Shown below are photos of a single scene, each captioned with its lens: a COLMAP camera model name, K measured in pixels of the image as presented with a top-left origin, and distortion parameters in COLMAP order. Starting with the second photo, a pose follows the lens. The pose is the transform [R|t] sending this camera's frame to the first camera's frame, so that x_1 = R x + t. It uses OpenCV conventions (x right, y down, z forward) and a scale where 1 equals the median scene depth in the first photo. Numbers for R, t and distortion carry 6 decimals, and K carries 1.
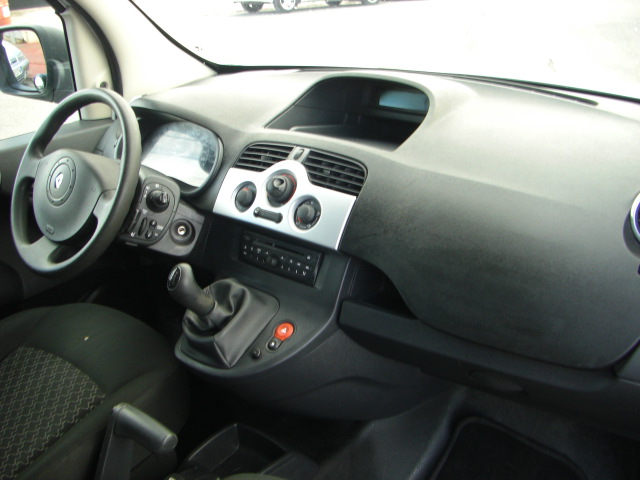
lens RADIAL K [[739.1, 0, 320.0], [0, 739.1, 240.0], [0, 0, 1]] dist [-0.165233, 0.089419]
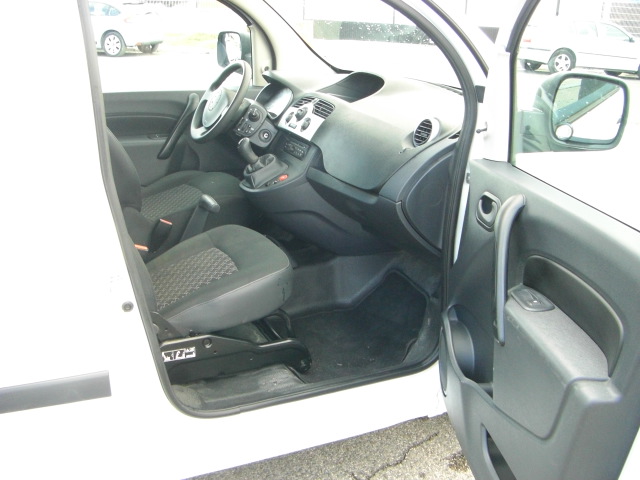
lens RADIAL K [[739.1, 0, 320.0], [0, 739.1, 240.0], [0, 0, 1]] dist [-0.165233, 0.089419]
pose [[0.911954, 0.205708, -0.354999, 0.789997], [-0.228783, 0.973186, -0.023797, 0.306214], [0.340585, 0.102920, 0.934564, -0.876709]]
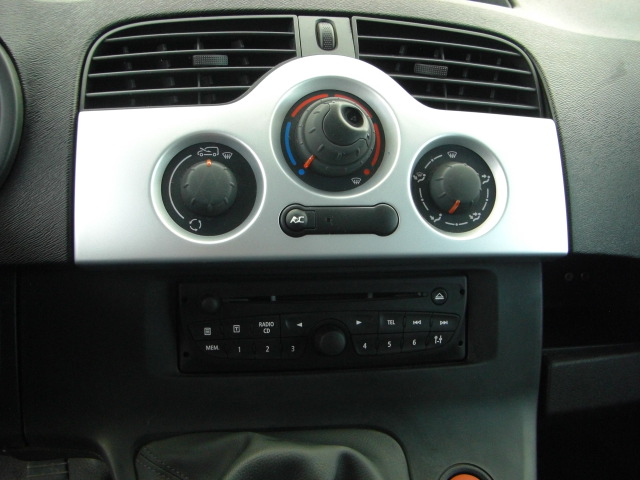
lens RADIAL K [[739.1, 0, 320.0], [0, 739.1, 240.0], [0, 0, 1]] dist [-0.165233, 0.089419]
pose [[0.633901, -0.288776, 0.717480, -0.311561], [0.203019, 0.957277, 0.205921, -0.093706], [-0.746292, 0.015129, 0.665447, 0.761108]]
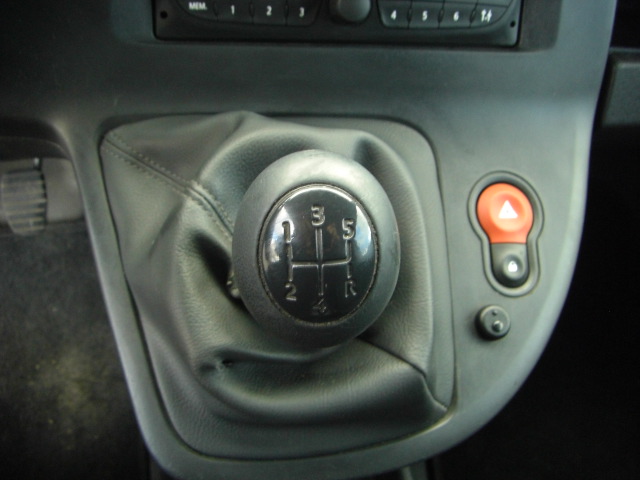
lens RADIAL K [[739.1, 0, 320.0], [0, 739.1, 240.0], [0, 0, 1]] dist [-0.165233, 0.089419]
pose [[0.648469, -0.477376, 0.592959, -0.277832], [0.154611, 0.845295, 0.511441, -0.038577], [-0.745375, -0.239975, 0.621955, 0.813432]]
